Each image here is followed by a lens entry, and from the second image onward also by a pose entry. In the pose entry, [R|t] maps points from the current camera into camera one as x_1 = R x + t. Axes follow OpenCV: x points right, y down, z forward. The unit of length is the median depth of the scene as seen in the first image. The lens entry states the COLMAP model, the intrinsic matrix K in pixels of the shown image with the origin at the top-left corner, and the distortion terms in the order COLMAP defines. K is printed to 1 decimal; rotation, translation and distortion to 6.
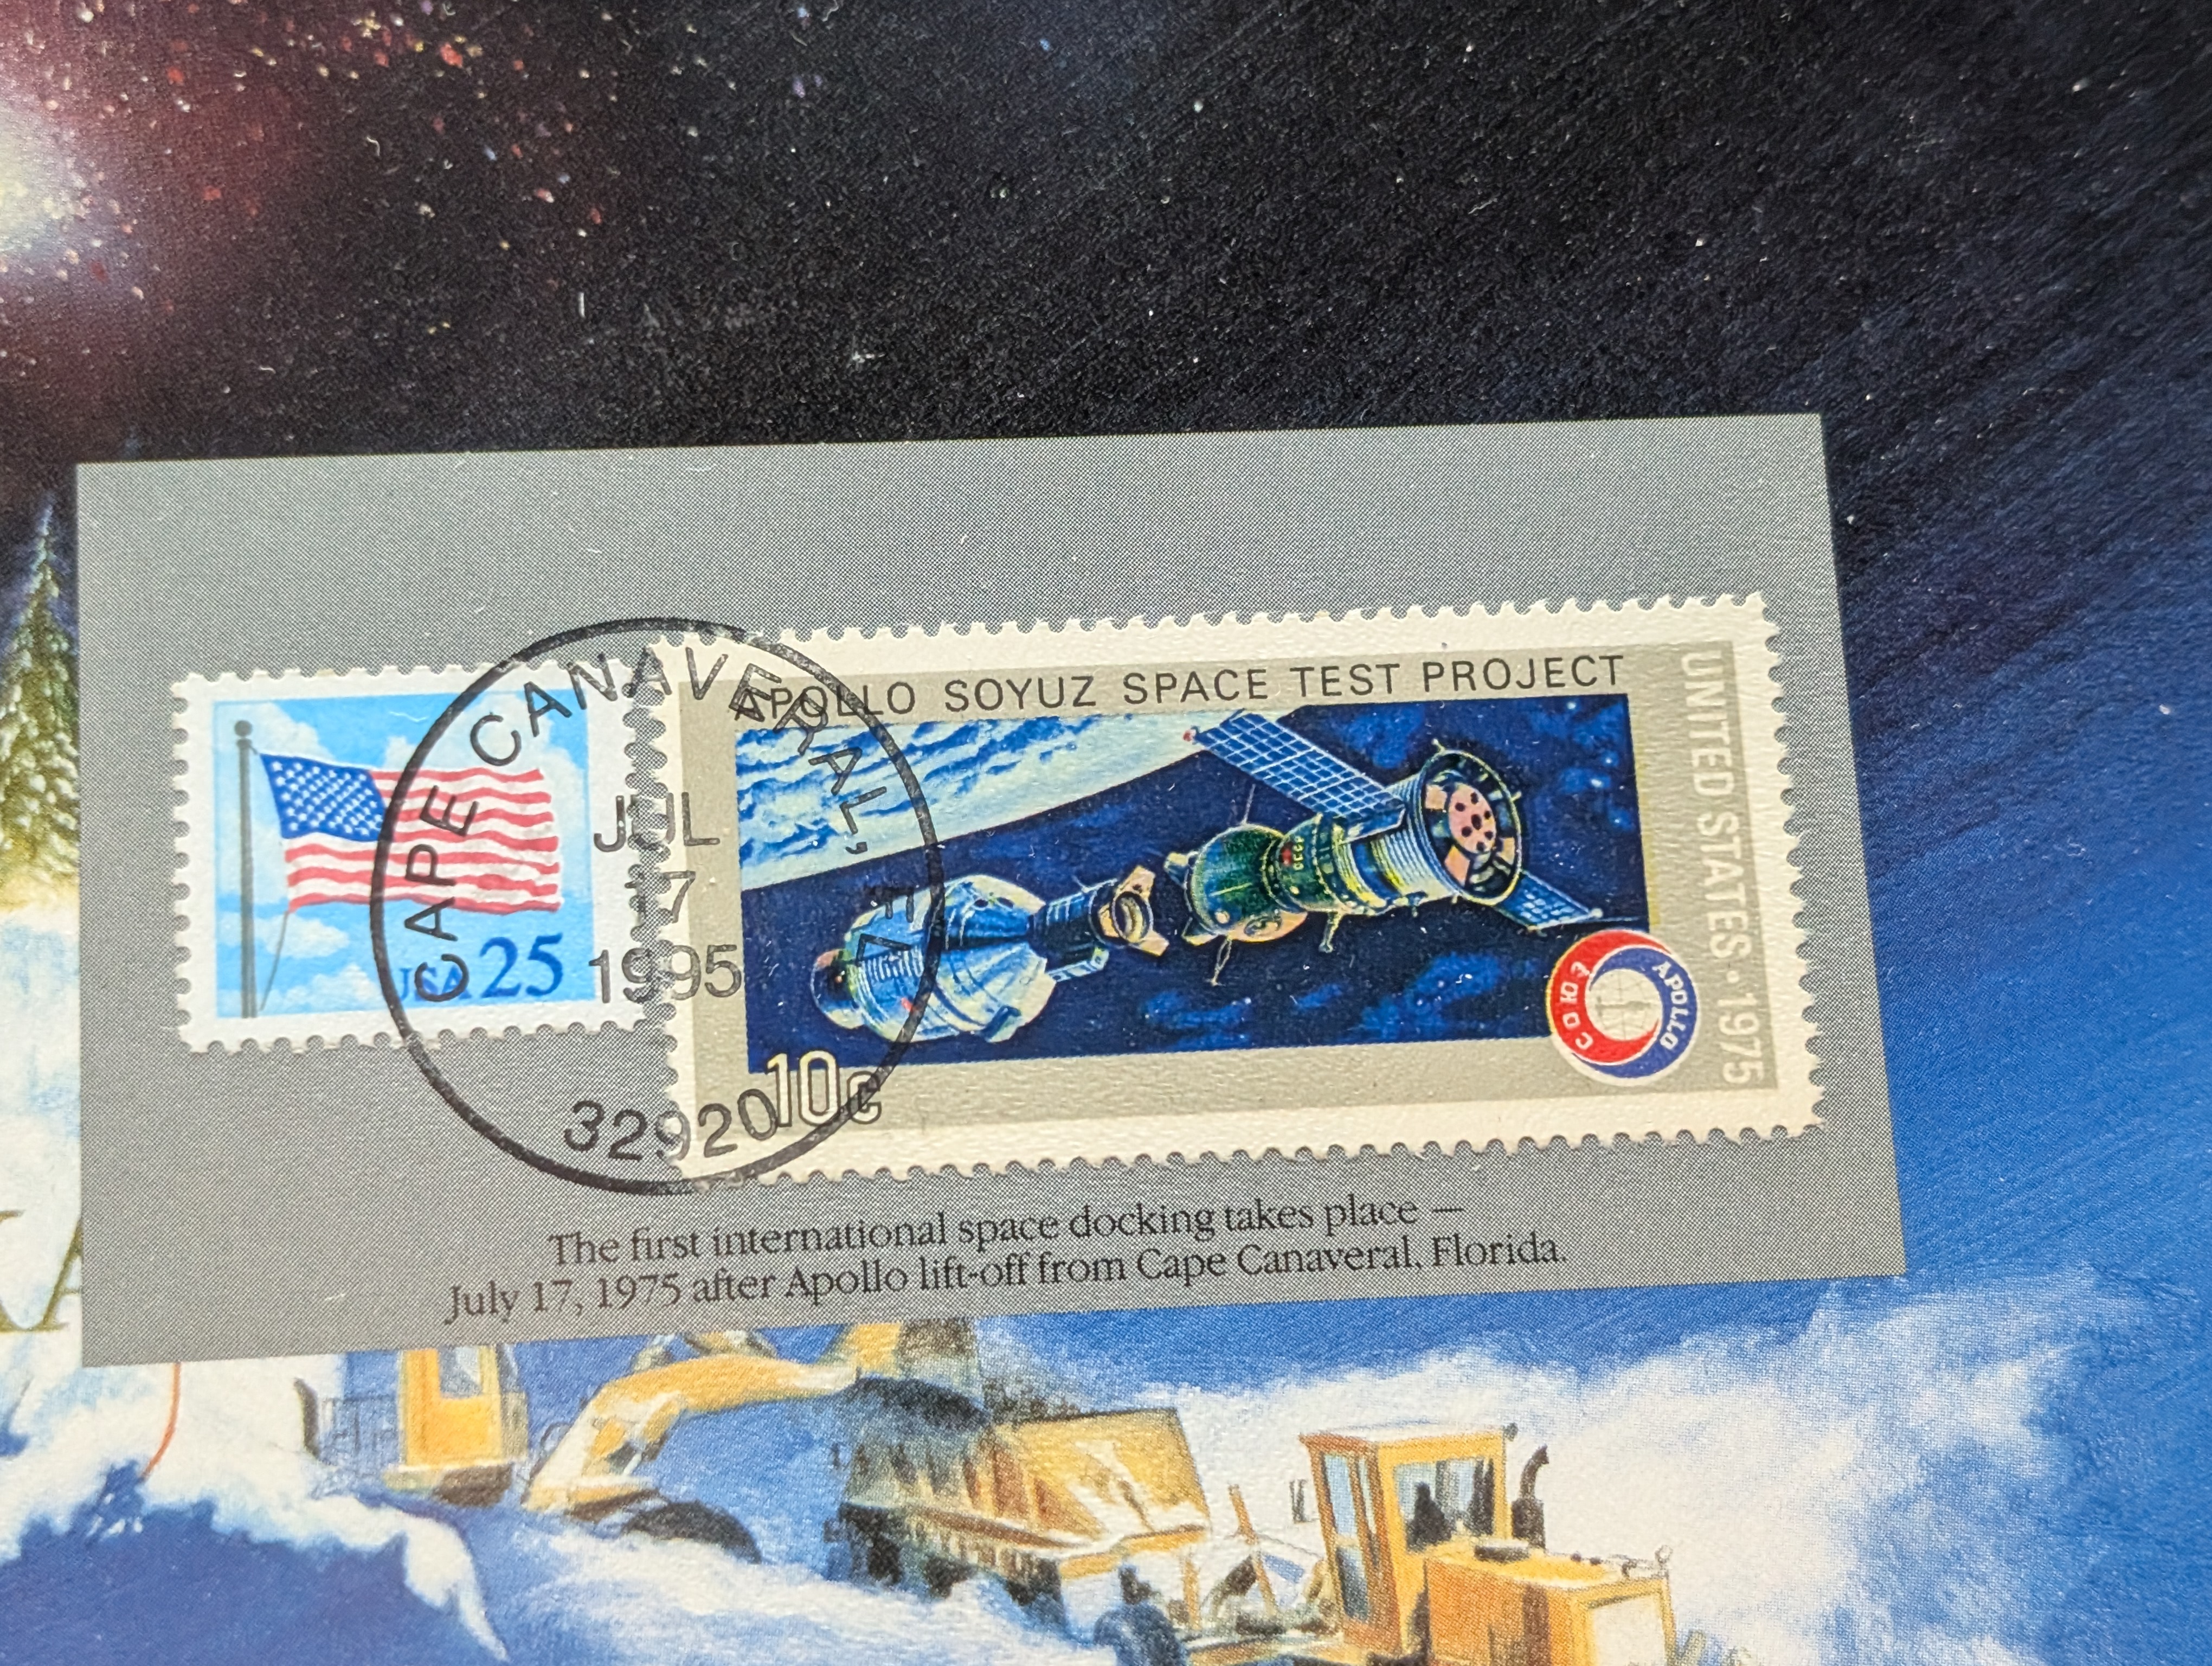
lens RADIAL K [[3726.7, 0, 1106.0], [0, 3726.7, 833.0], [0, 0, 1]] dist [0.267782, -1.479092]
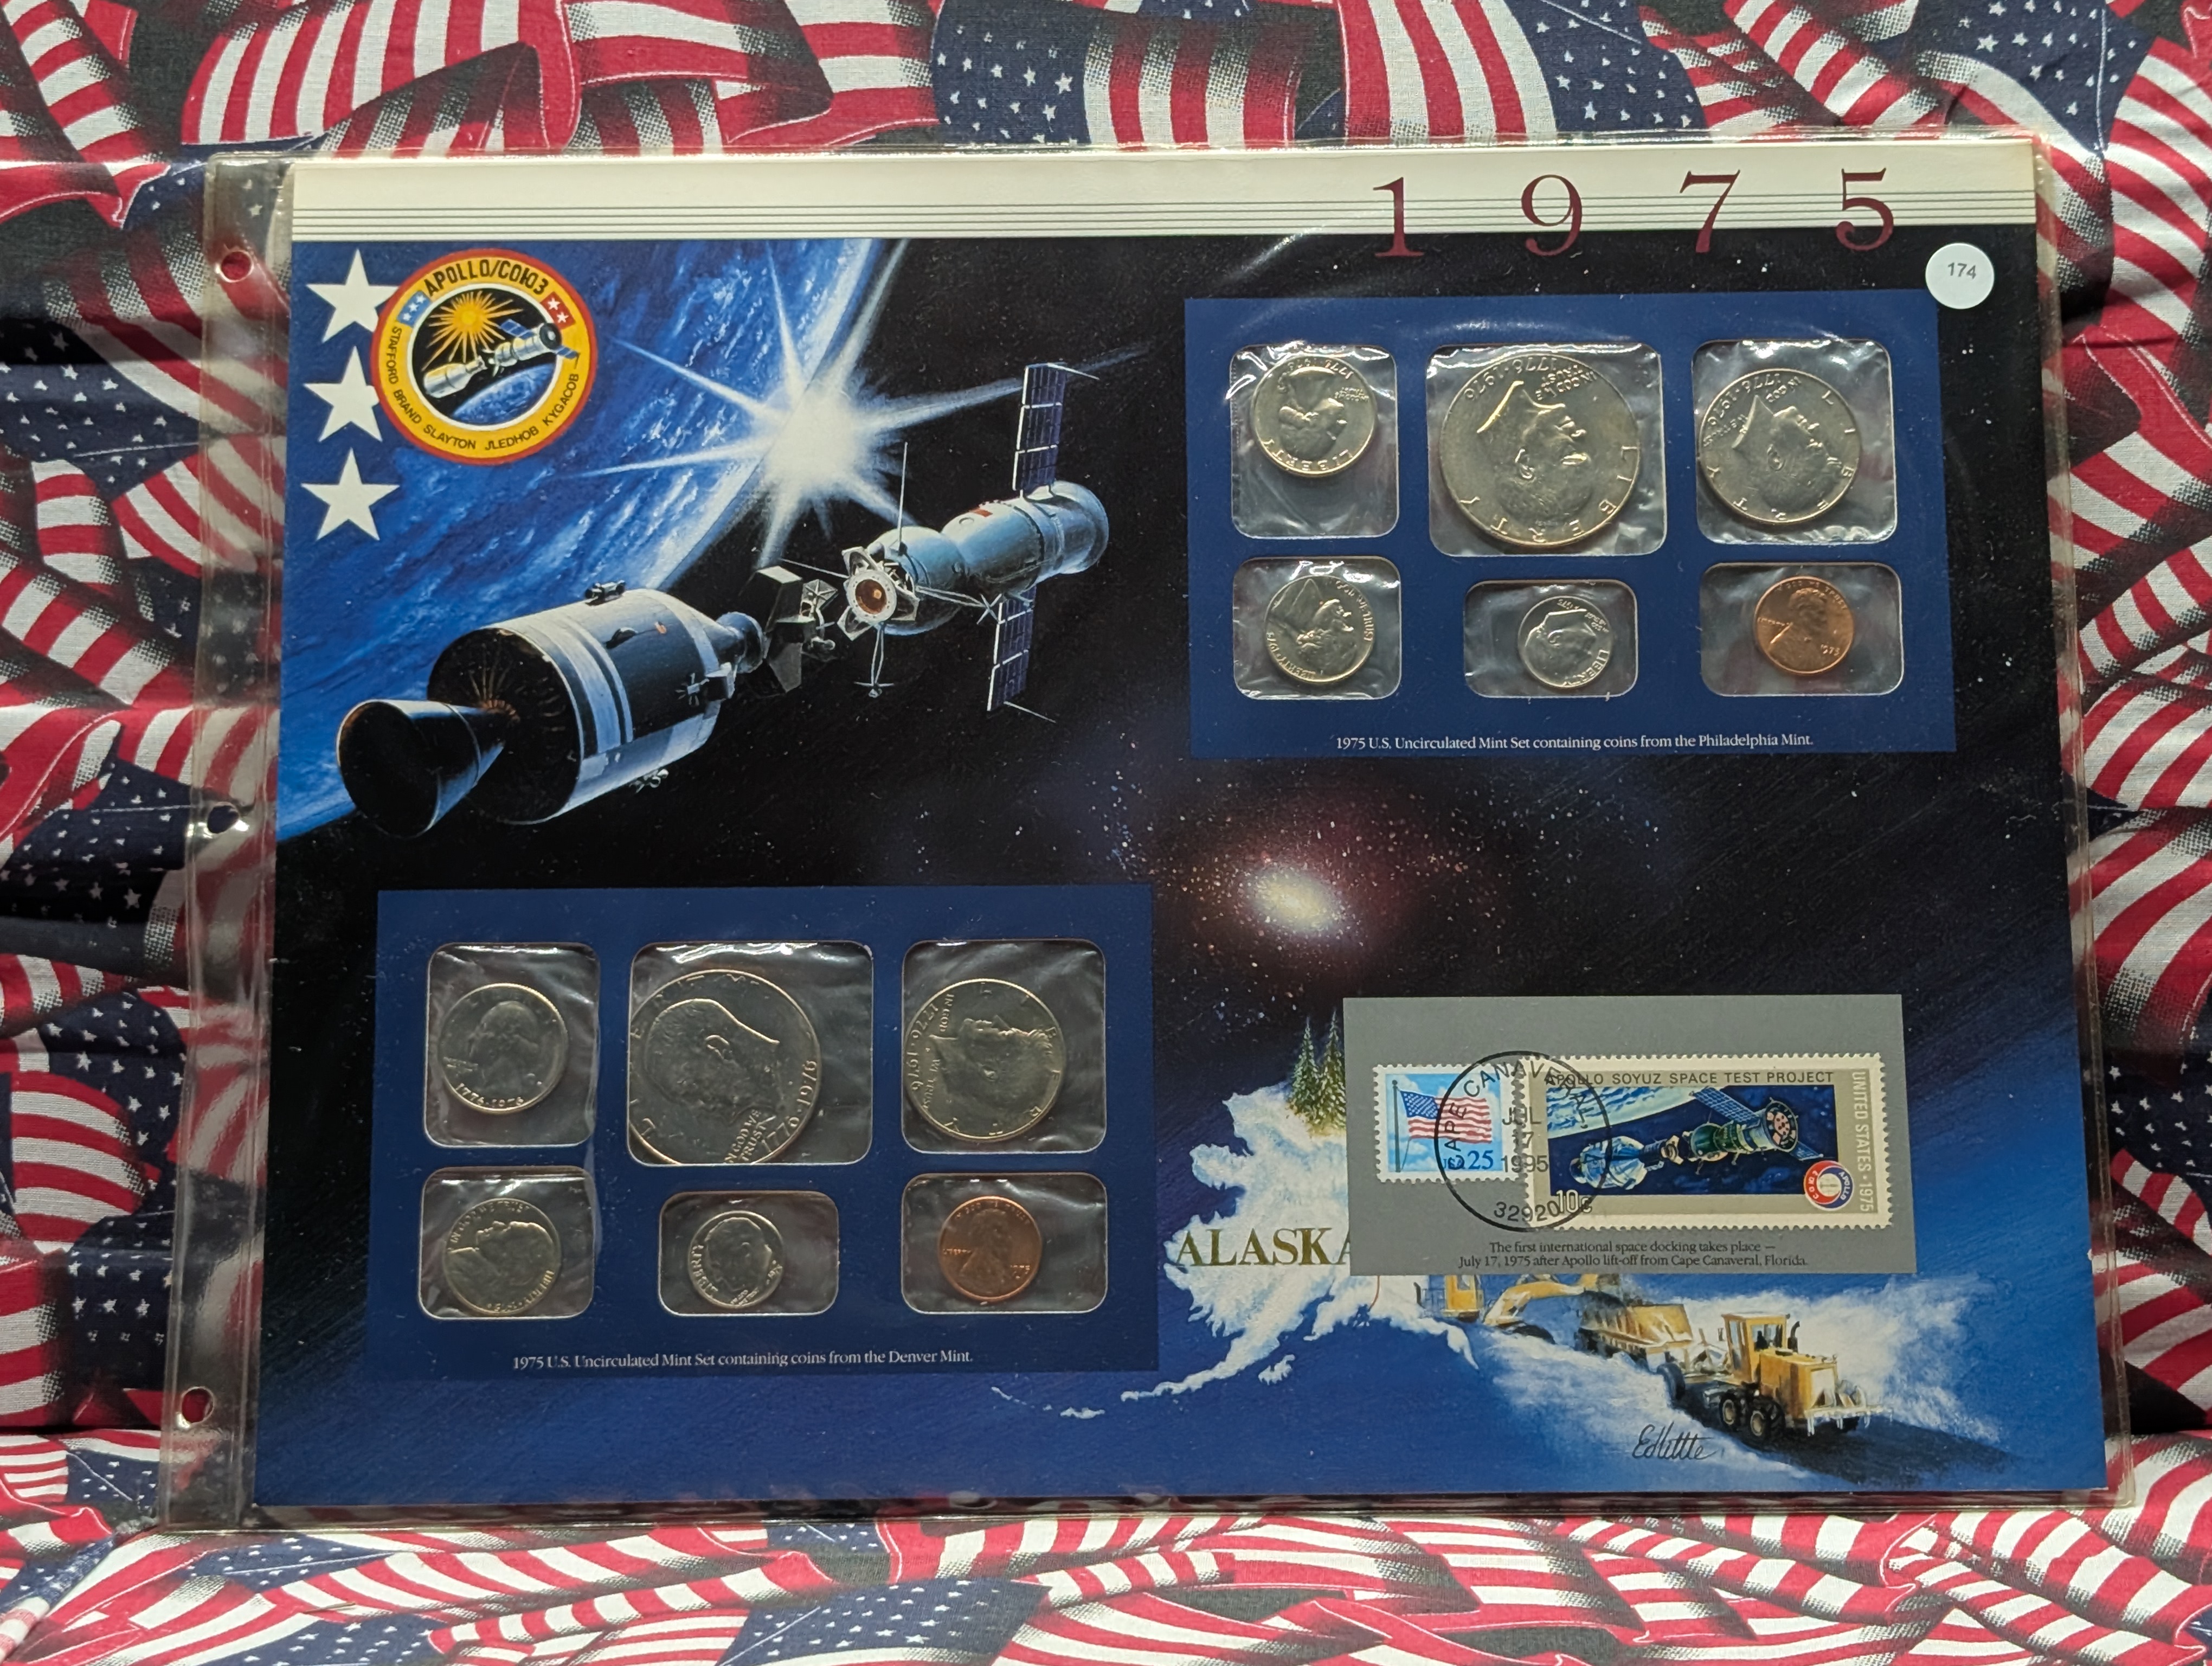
lens RADIAL K [[3726.7, 0, 1106.0], [0, 3726.7, 833.0], [0, 0, 1]] dist [0.267782, -1.479092]
pose [[0.991481, 0.023682, -0.128080, -0.068894], [-0.026571, 0.999429, -0.020895, -0.171646], [0.127512, 0.024120, 0.991544, -2.274123]]
